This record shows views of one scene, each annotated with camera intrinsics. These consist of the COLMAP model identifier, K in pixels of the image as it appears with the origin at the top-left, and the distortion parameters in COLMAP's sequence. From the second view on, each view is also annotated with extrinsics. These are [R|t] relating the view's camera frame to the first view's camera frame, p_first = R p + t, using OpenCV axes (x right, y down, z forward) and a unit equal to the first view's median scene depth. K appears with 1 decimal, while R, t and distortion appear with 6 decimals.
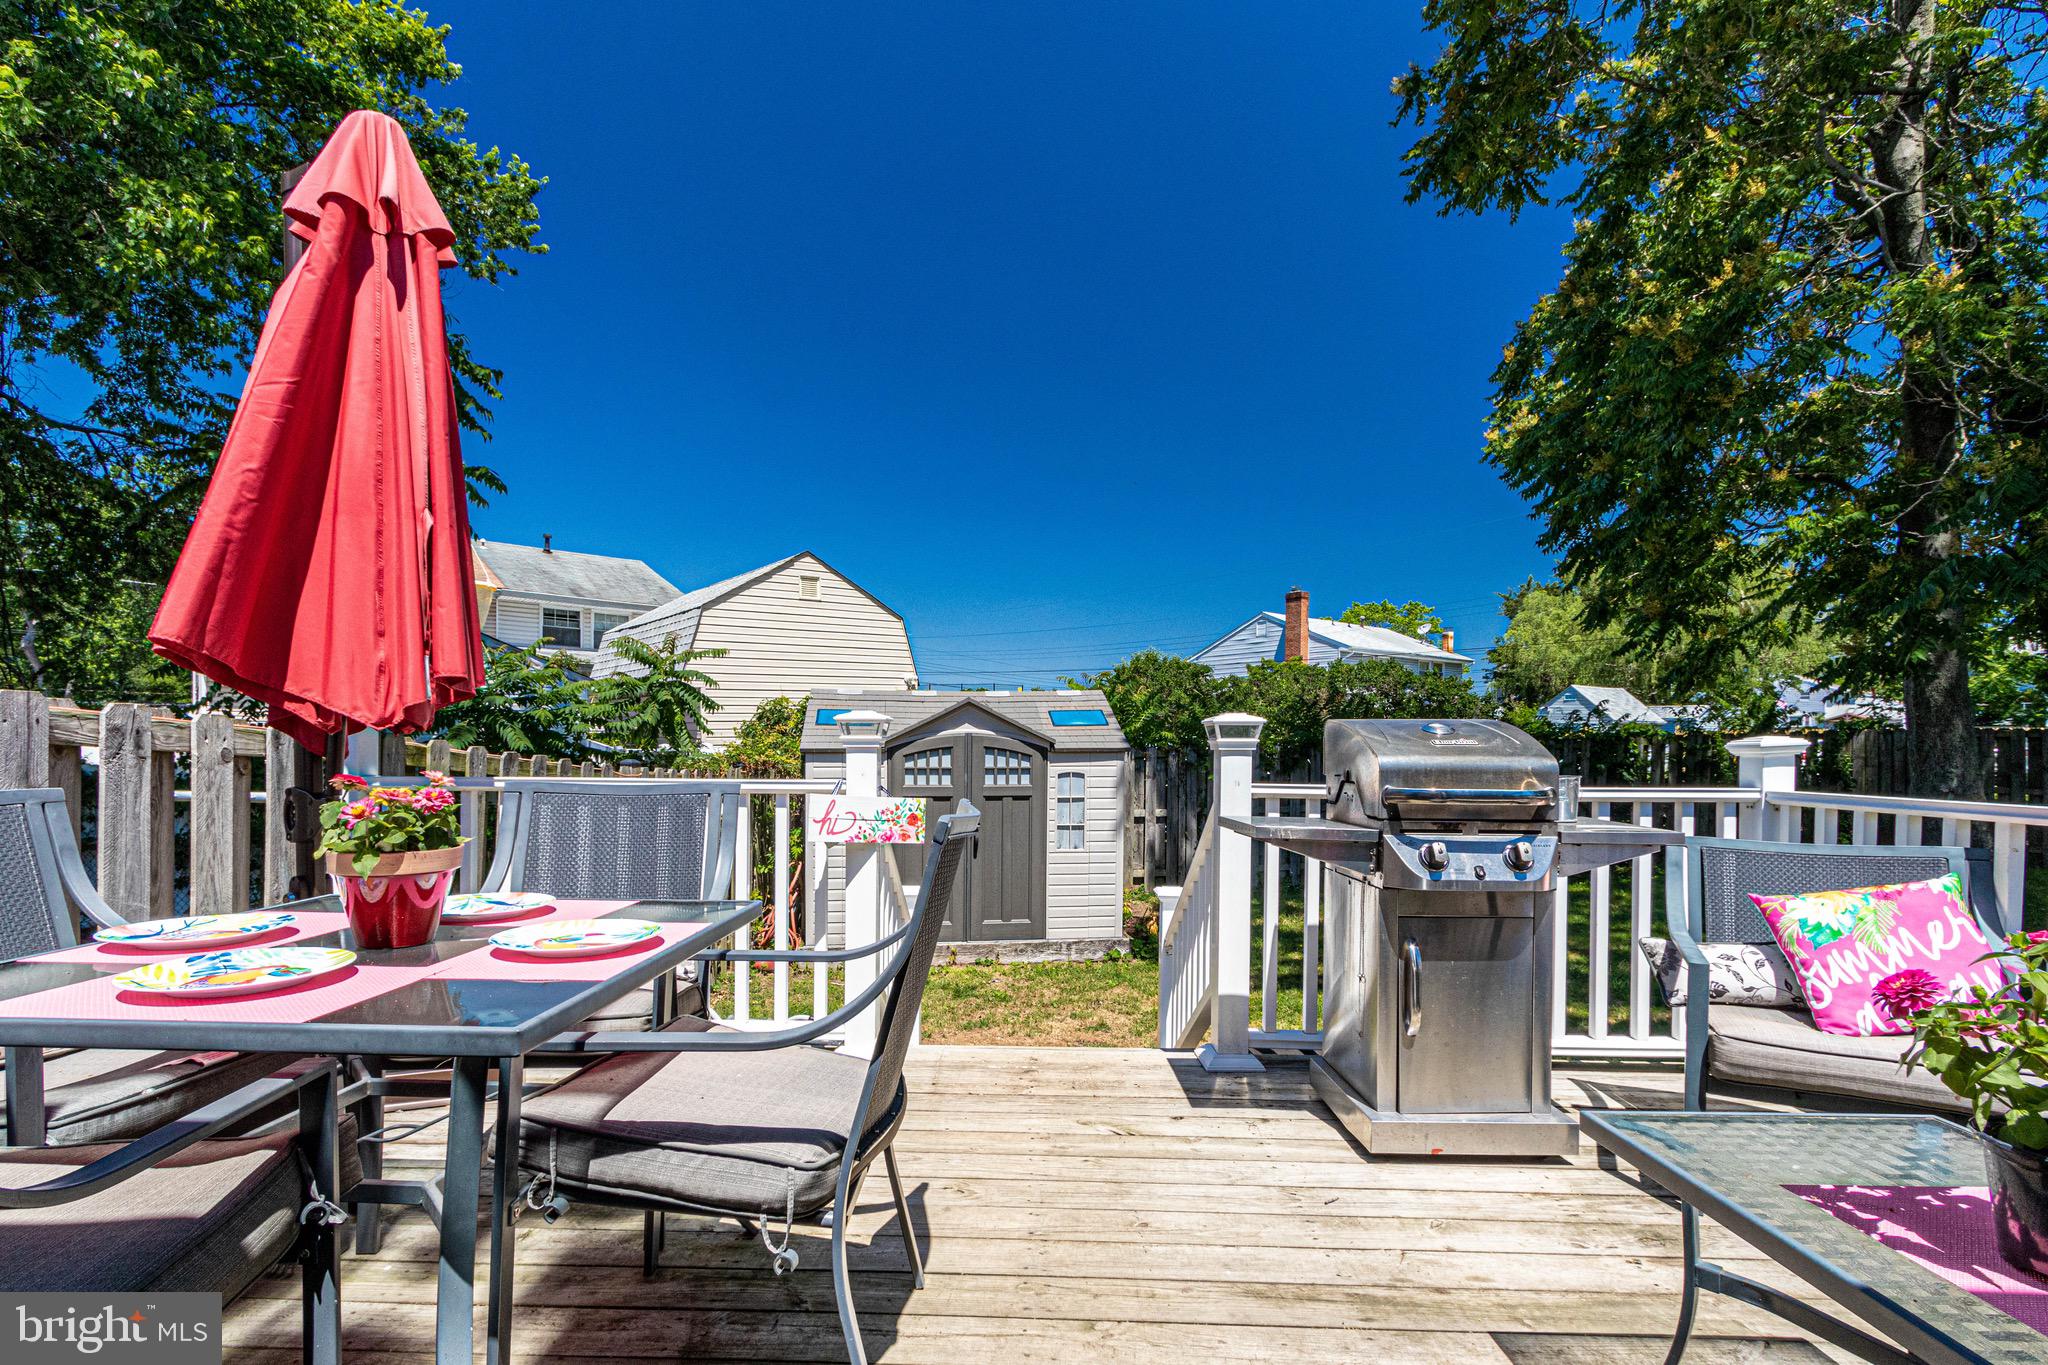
lens RADIAL K [[958.9, 0, 1012.2], [0, 958.9, 753.3], [0, 0, 1]] dist [0.008116, -0.000856]
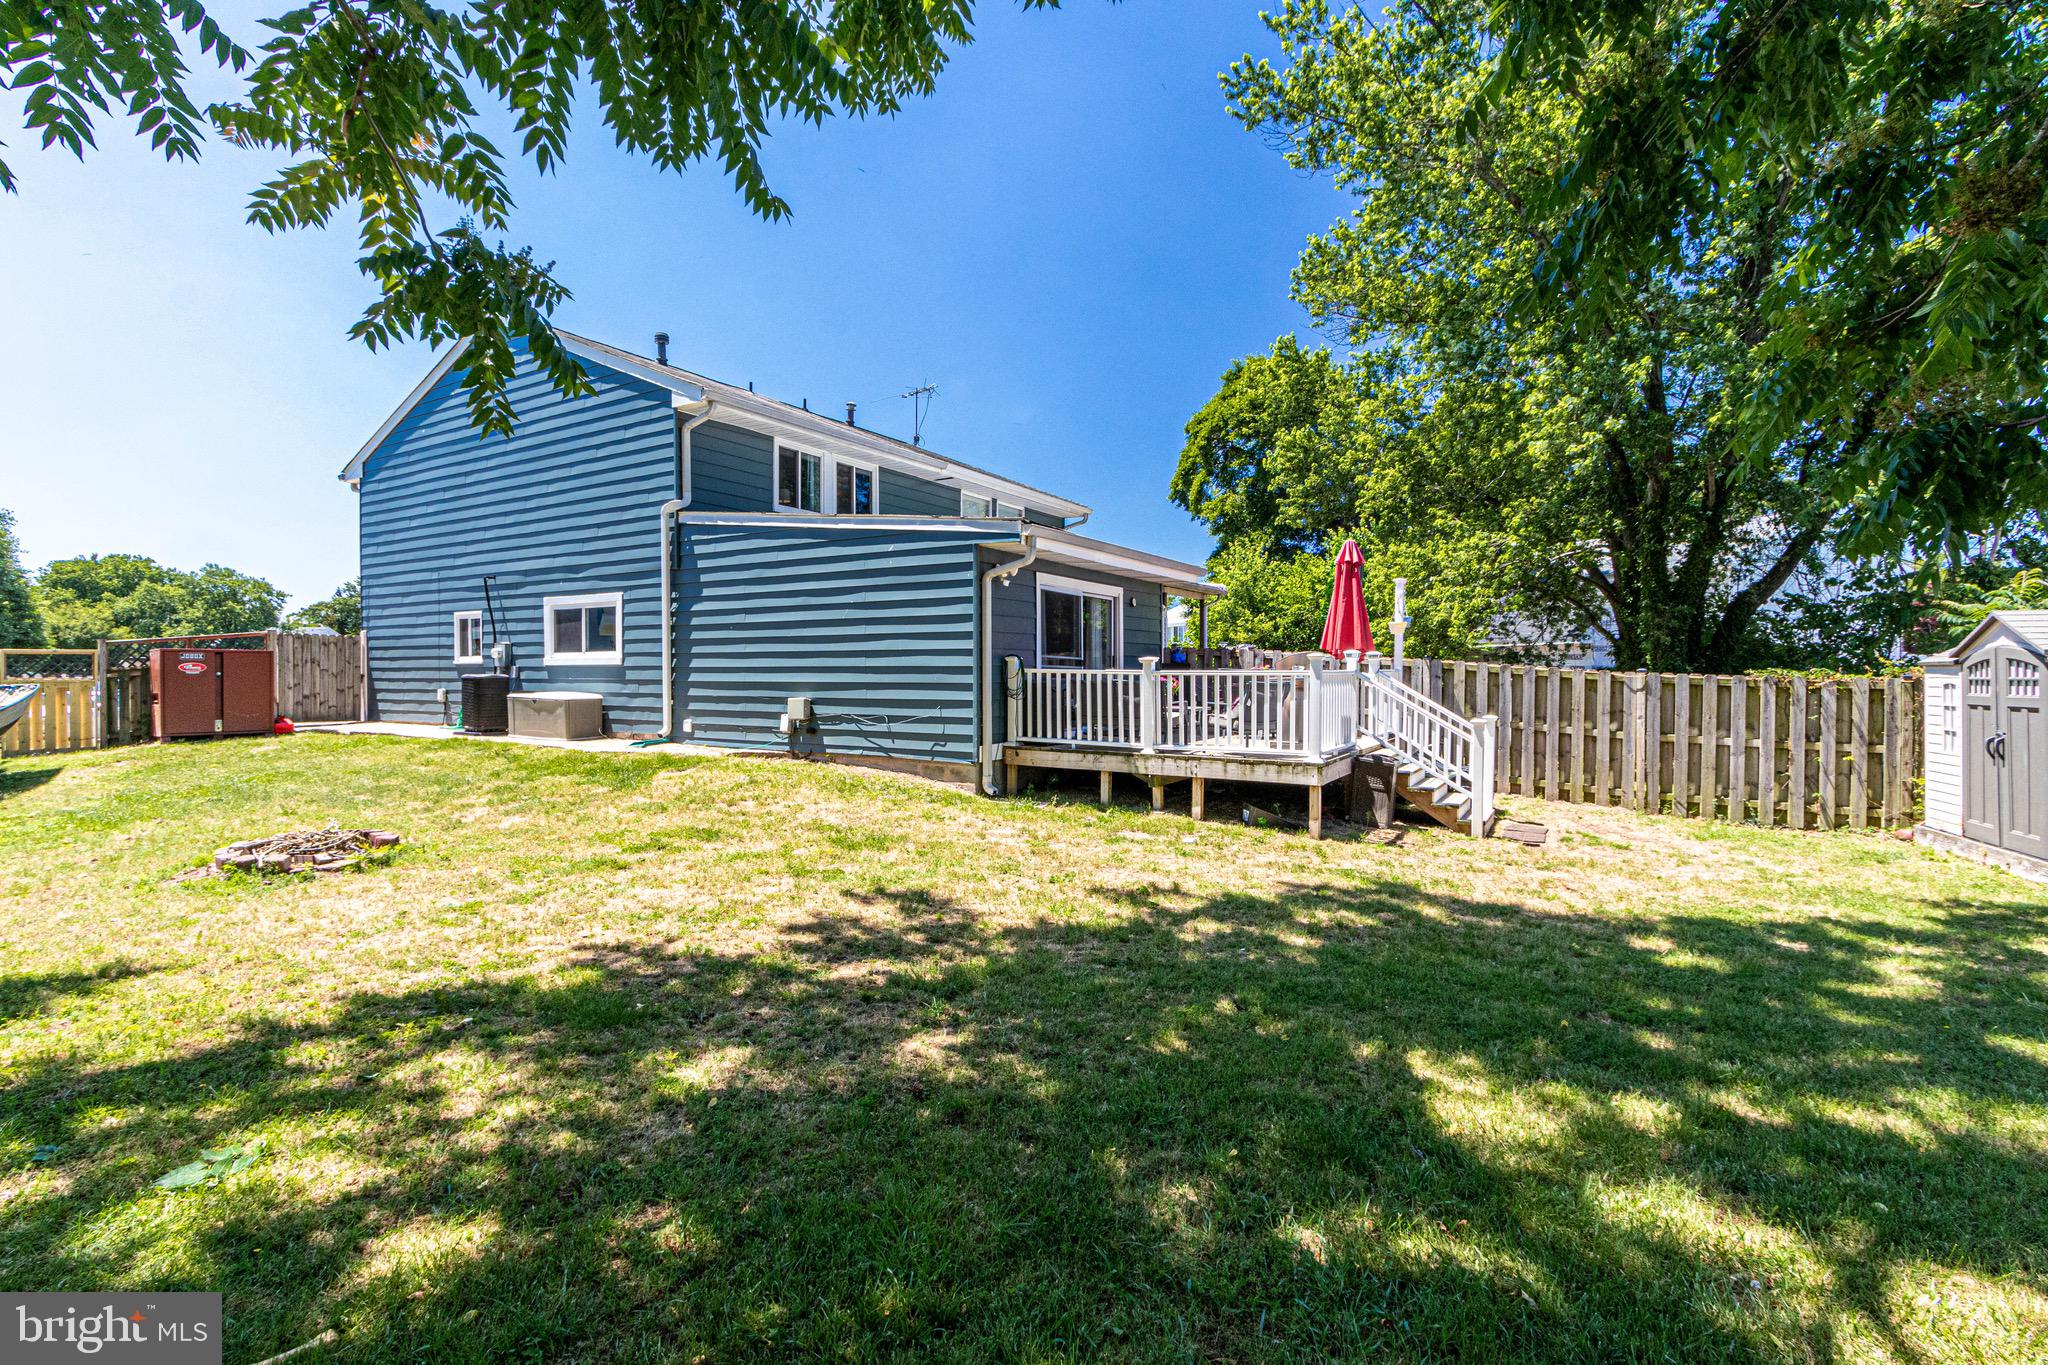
lens RADIAL K [[964.8, 0, 1016.5], [0, 964.8, 623.3], [0, 0, 1]] dist [0.002421, 0.000460]
pose [[-0.511756, -0.051428, -0.857590, 3.875841], [-0.010929, 0.998516, -0.053358, 0.062605], [0.859061, -0.017934, -0.511559, 1.742140]]
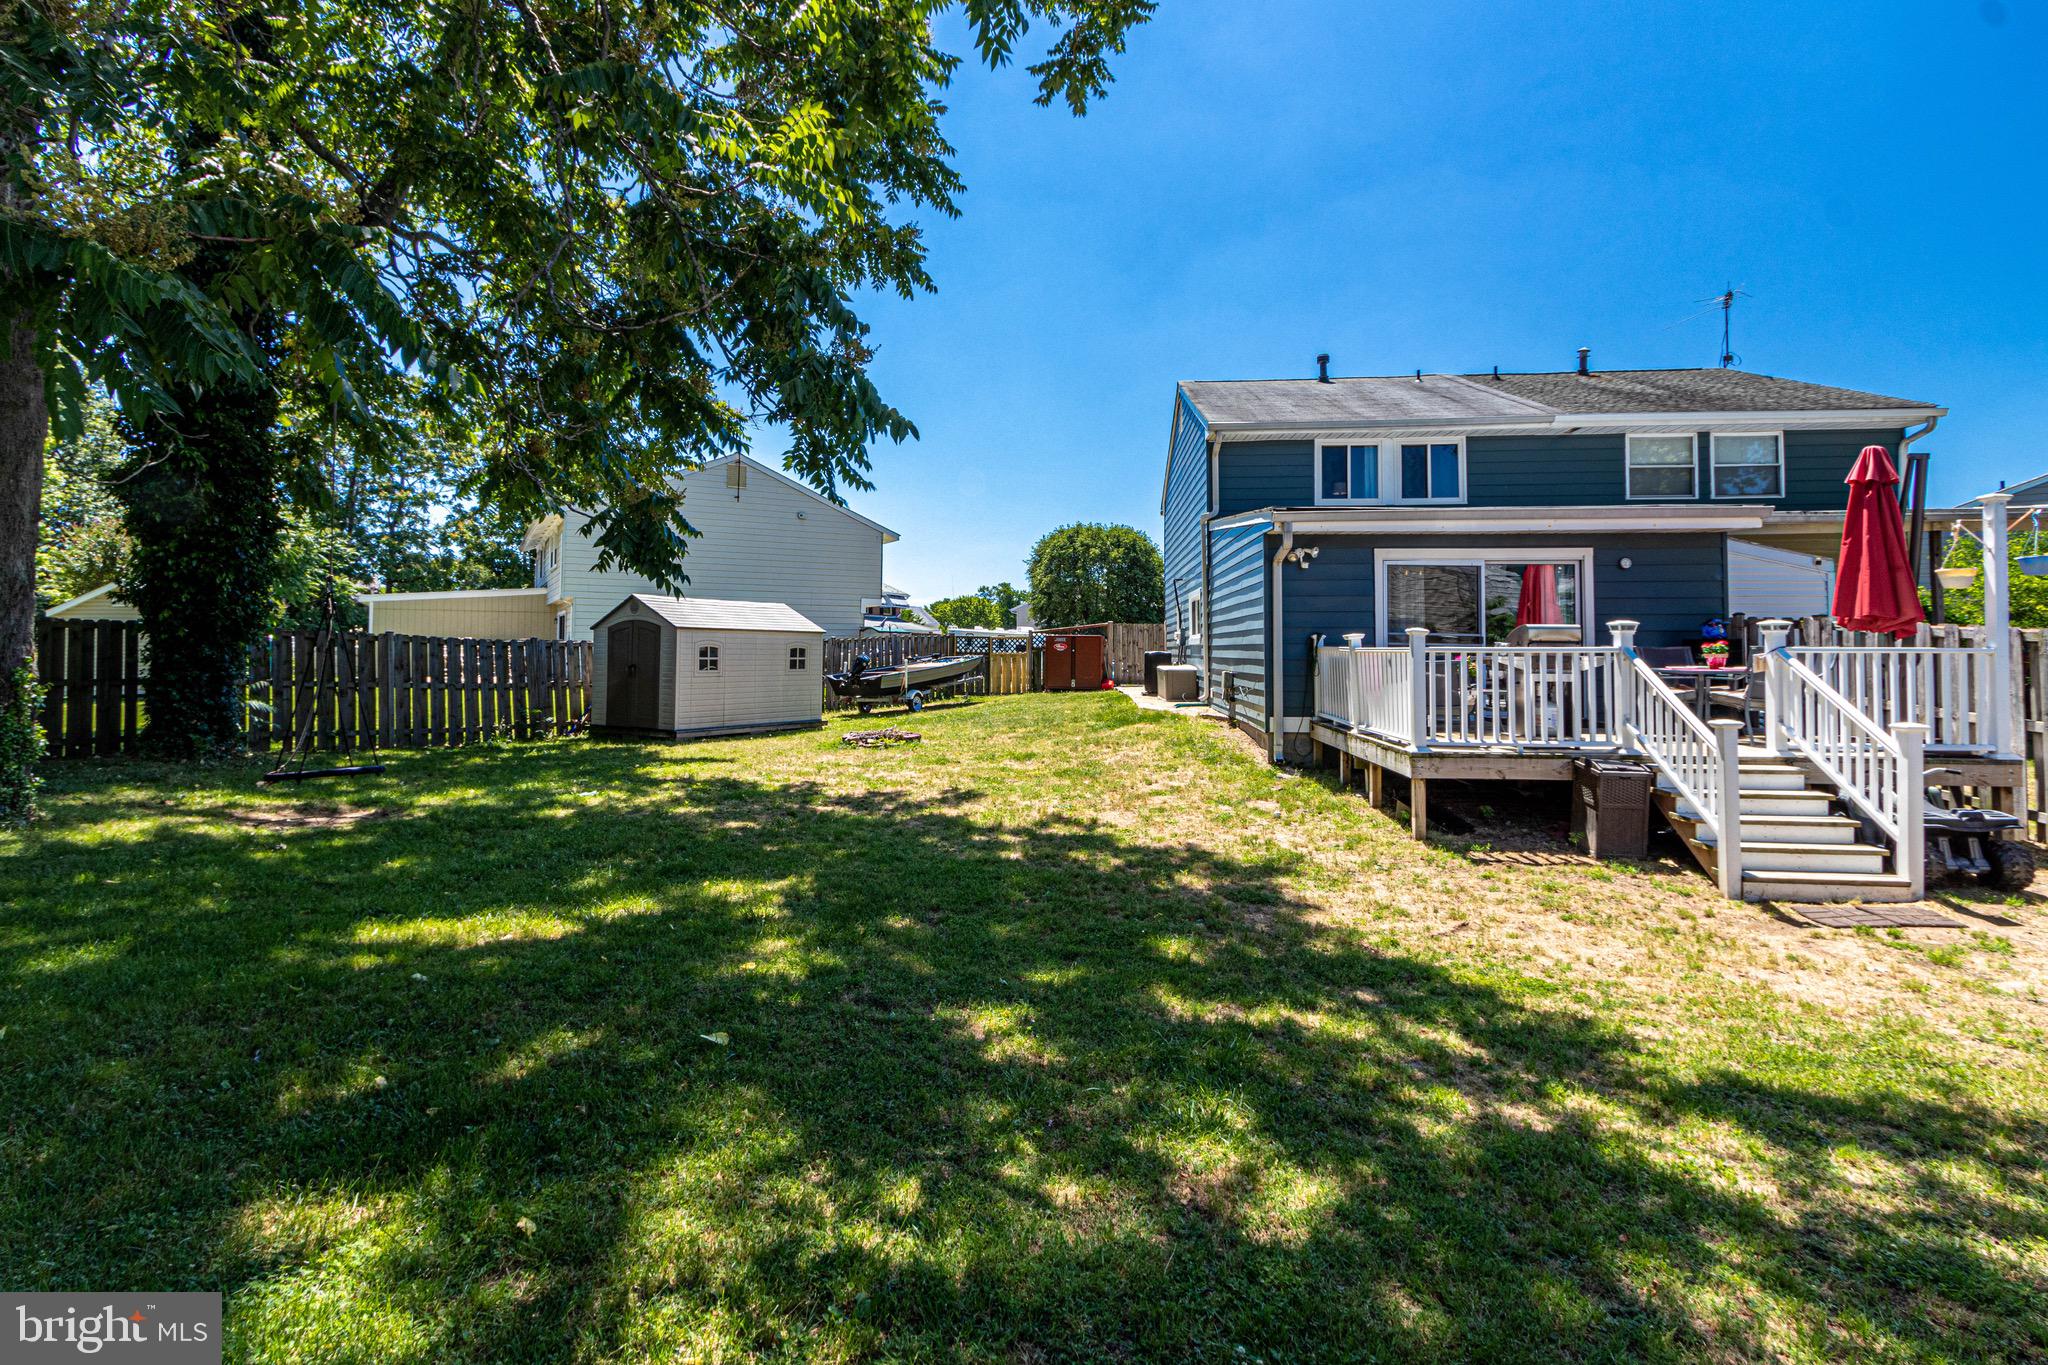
lens RADIAL K [[969.0, 0, 990.3], [0, 969.0, 638.1], [0, 0, 1]] dist [0.010498, -0.000162]
pose [[-0.997771, -0.011574, 0.065724, 1.767067], [-0.011854, 0.999922, -0.003861, 0.034552], [-0.065674, -0.004631, -0.997830, 3.775270]]
